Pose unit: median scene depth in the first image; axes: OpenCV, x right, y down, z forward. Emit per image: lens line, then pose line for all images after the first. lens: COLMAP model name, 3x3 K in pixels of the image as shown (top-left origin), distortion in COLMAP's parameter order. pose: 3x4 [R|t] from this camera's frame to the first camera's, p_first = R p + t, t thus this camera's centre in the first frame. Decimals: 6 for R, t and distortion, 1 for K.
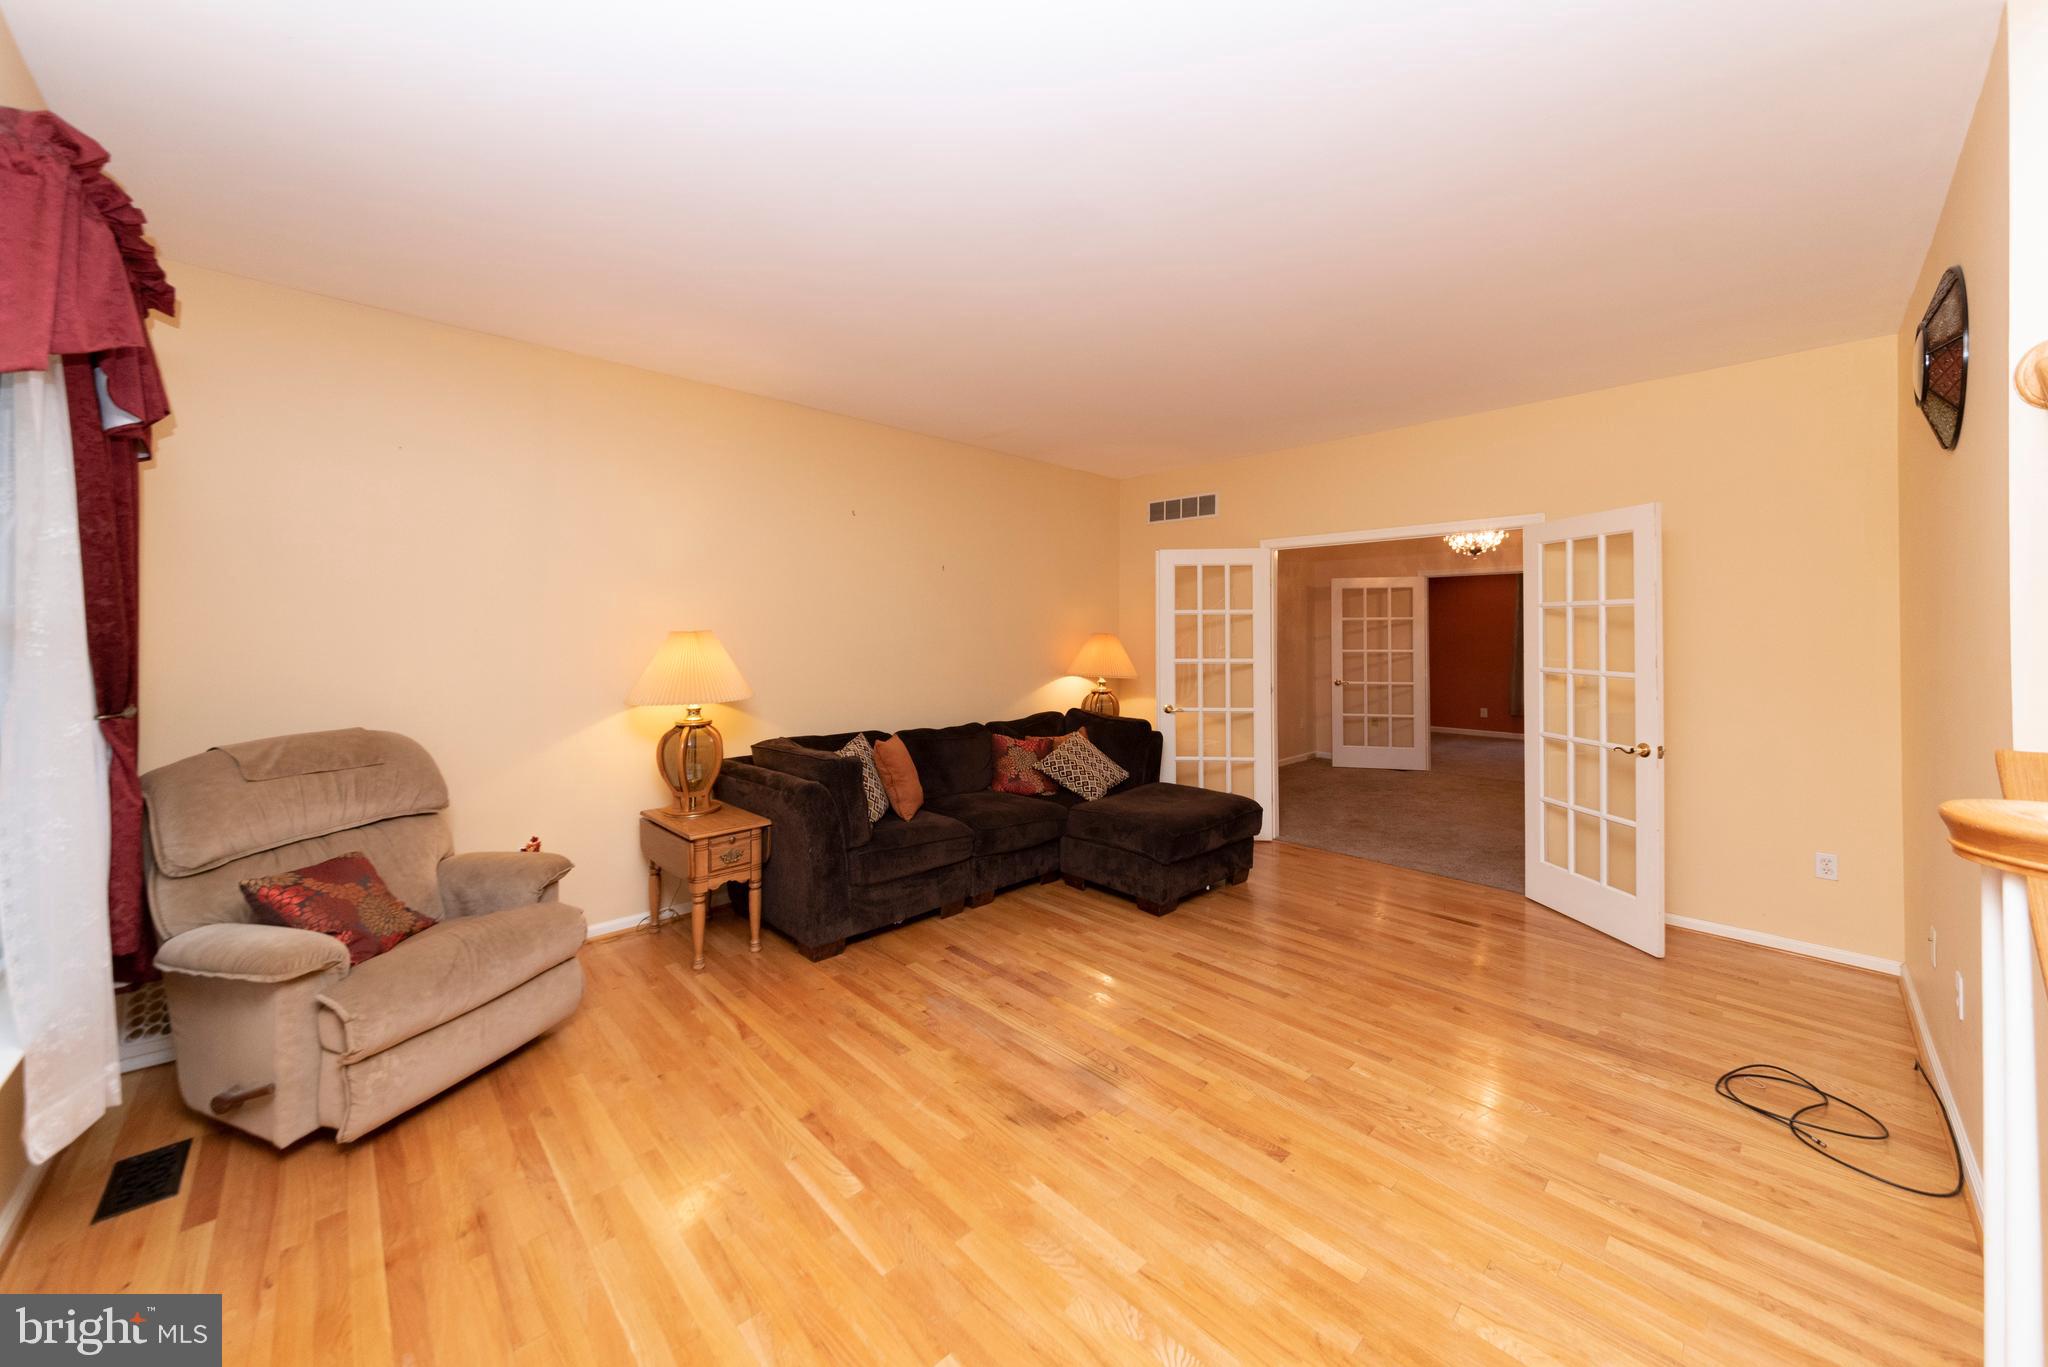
lens RADIAL K [[728.5, 0, 1016.8], [0, 728.5, 622.0], [0, 0, 1]] dist [0.001508, 0.002145]
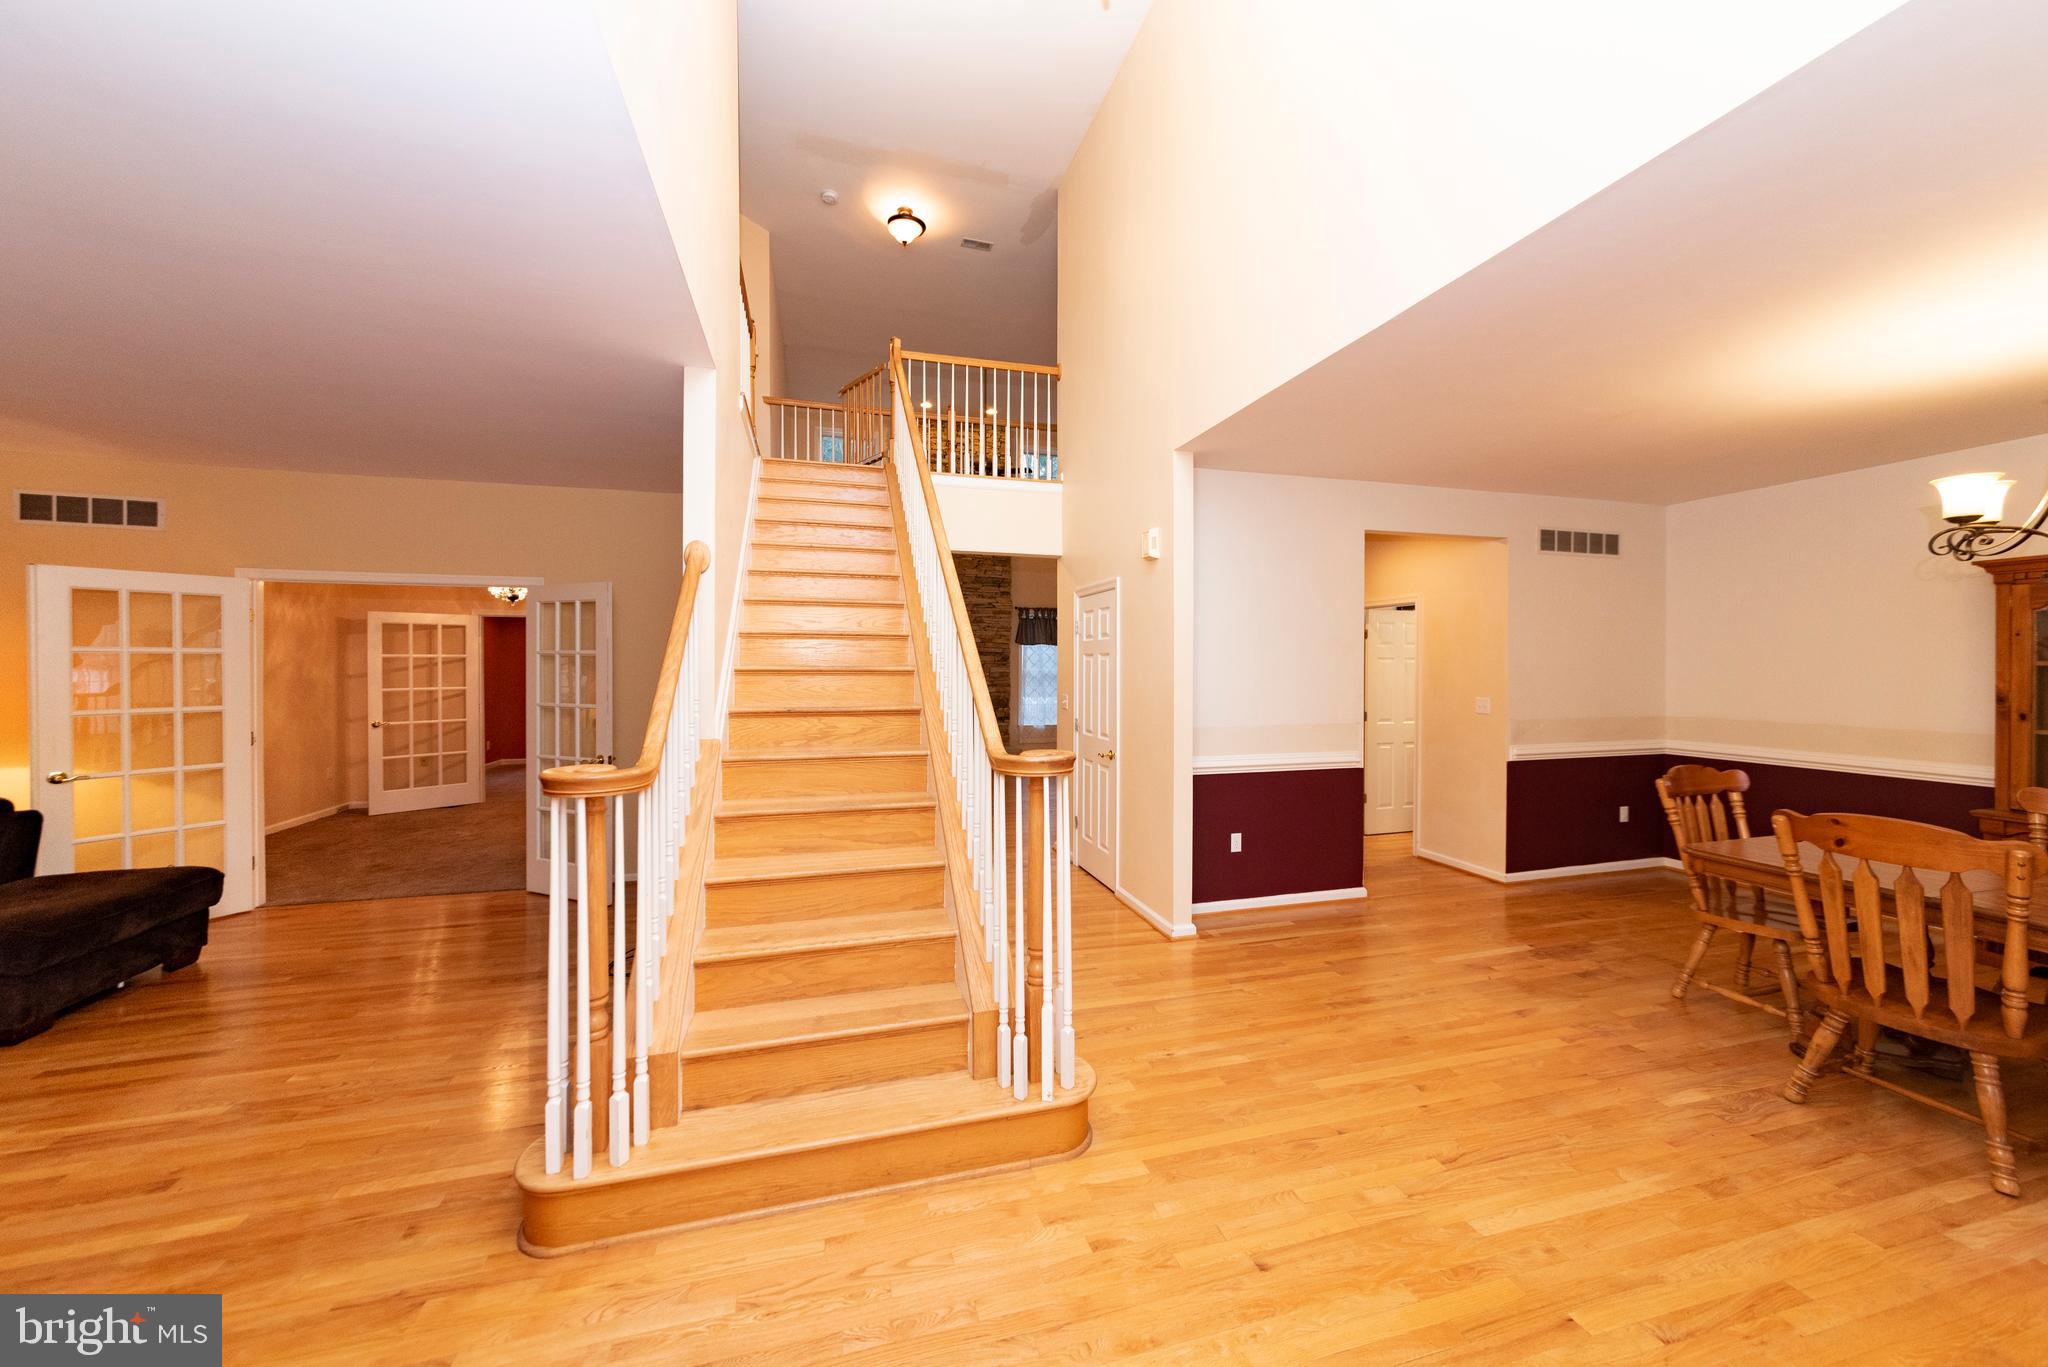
lens RADIAL K [[728.5, 0, 1014.2], [0, 728.5, 670.2], [0, 0, 1]] dist [0.001508, 0.002145]
pose [[0.469981, -0.009378, 0.882627, 0.004871], [-0.012032, 0.999783, 0.017030, -0.021689], [-0.882594, -0.018624, 0.469766, -0.294097]]
